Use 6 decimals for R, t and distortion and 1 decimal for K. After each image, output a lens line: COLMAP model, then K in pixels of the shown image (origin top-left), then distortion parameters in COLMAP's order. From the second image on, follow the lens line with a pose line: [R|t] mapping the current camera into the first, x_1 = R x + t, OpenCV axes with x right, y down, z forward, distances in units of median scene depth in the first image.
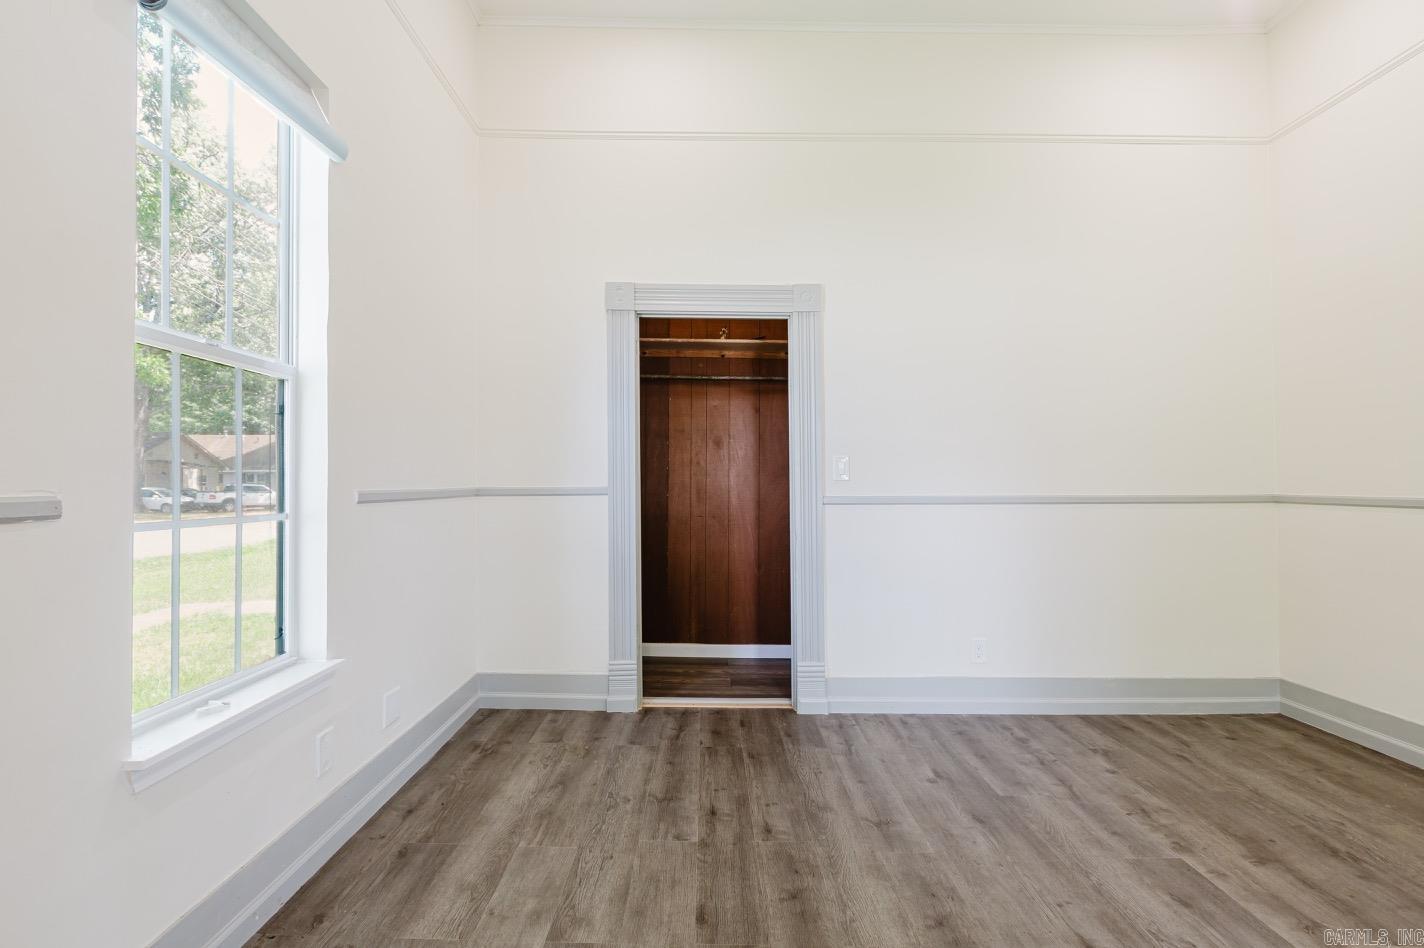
lens RADIAL K [[636.7, 0, 711.5], [0, 636.7, 472.2], [0, 0, 1]] dist [0.000861, -0.000693]
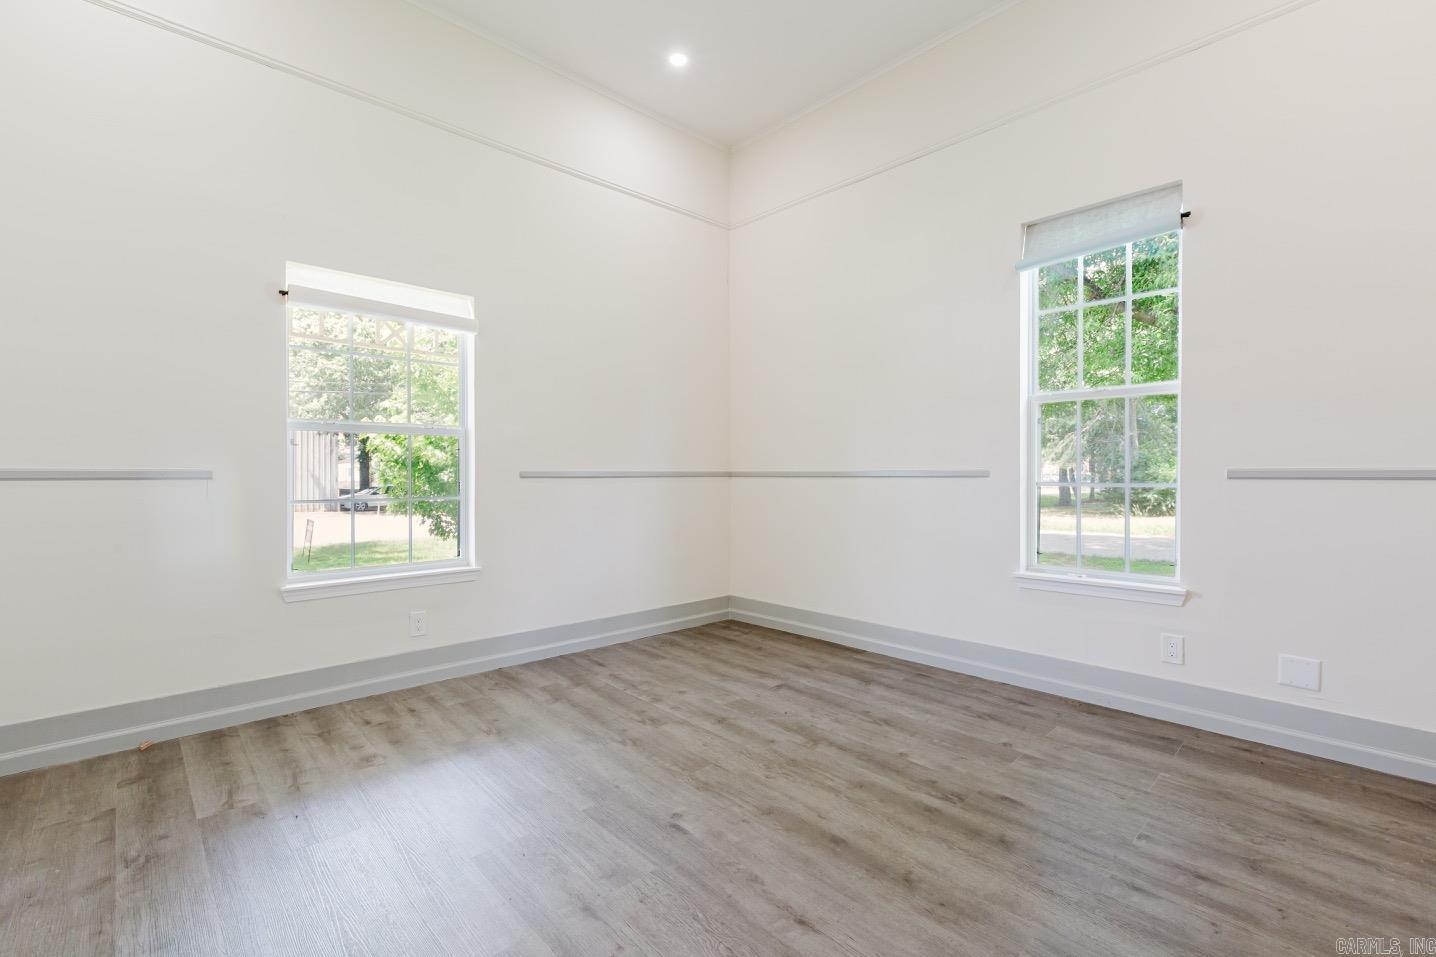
lens RADIAL K [[642.0, 0, 717.5], [0, 642.0, 476.7], [0, 0, 1]] dist [0.000861, -0.000693]
pose [[-0.733387, 0.009597, -0.679743, 1.073831], [0.016726, 0.999852, -0.003930, 0.034337], [0.679605, -0.014252, -0.733439, 1.297283]]
